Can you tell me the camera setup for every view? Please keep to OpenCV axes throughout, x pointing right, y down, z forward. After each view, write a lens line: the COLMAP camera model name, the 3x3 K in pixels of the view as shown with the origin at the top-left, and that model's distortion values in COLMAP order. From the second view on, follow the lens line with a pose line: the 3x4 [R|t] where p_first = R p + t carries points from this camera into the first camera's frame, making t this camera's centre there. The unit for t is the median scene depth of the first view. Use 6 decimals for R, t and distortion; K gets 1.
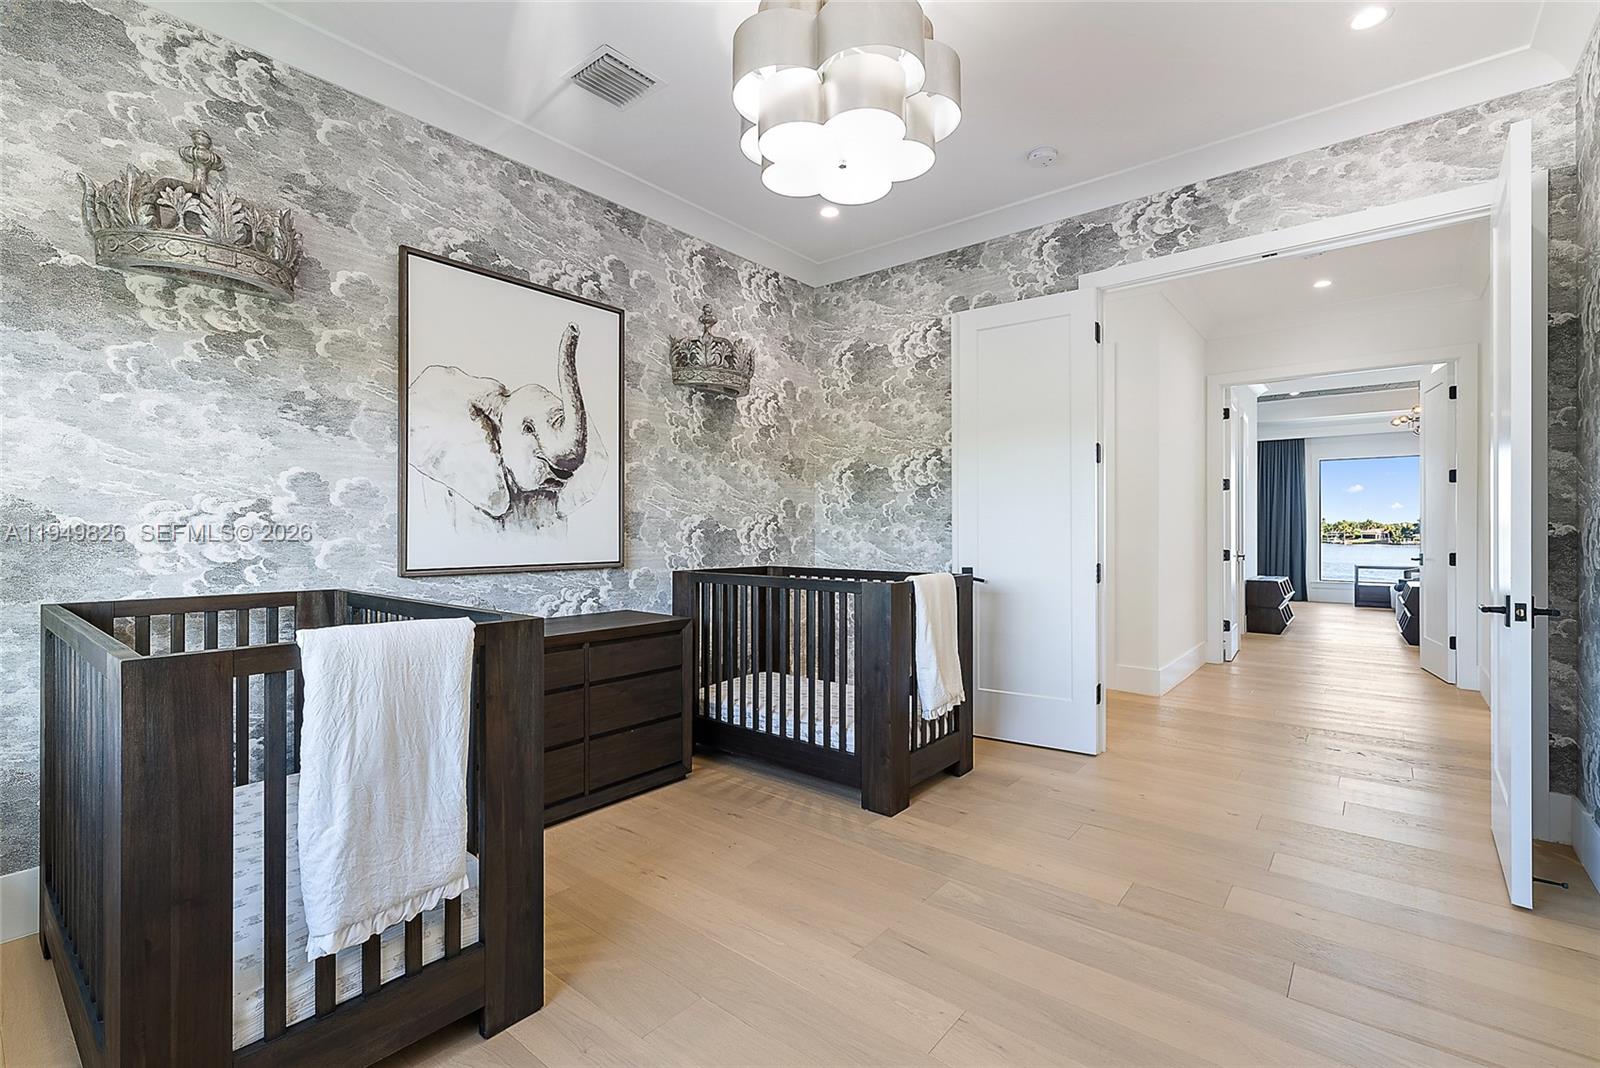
lens RADIAL K [[715.2, 0, 781.1], [0, 715.2, 531.6], [0, 0, 1]] dist [0.000279, -0.000299]
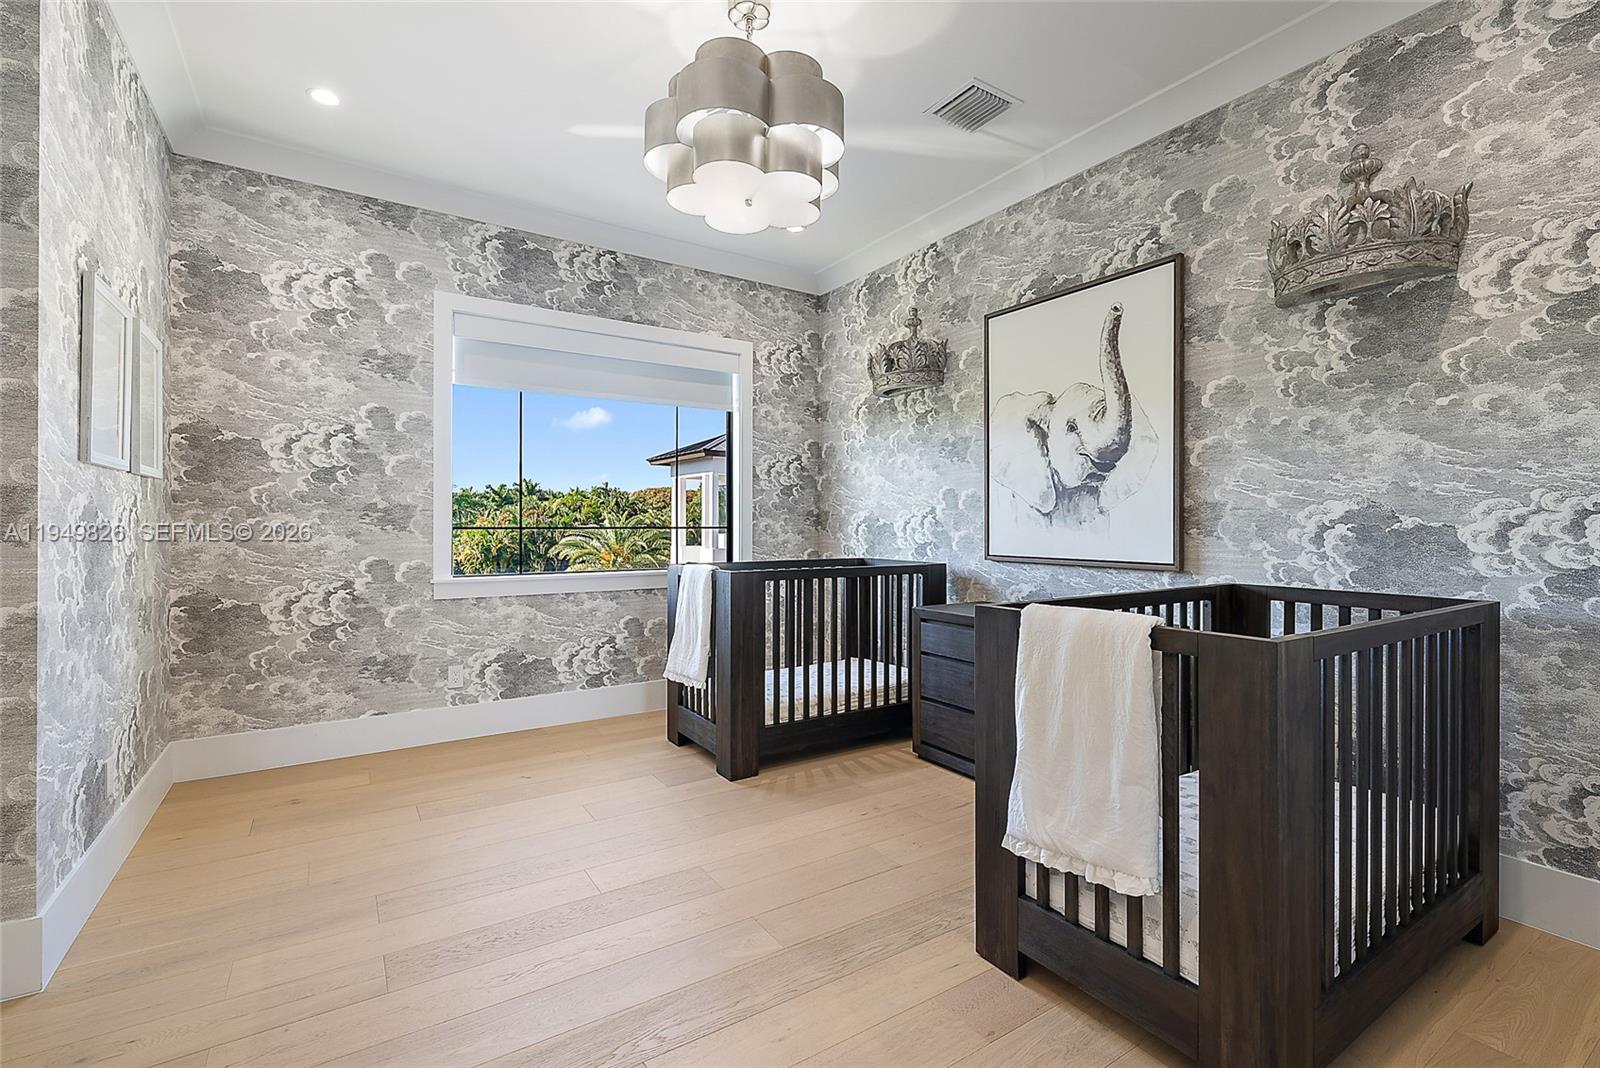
lens RADIAL K [[715.2, 0, 772.8], [0, 715.2, 524.1], [0, 0, 1]] dist [0.000279, -0.000299]
pose [[-0.315206, -0.005823, -0.949005, 0.736195], [-0.007811, 0.999963, -0.003541, 0.002680], [0.948991, 0.006296, -0.315240, 0.876344]]
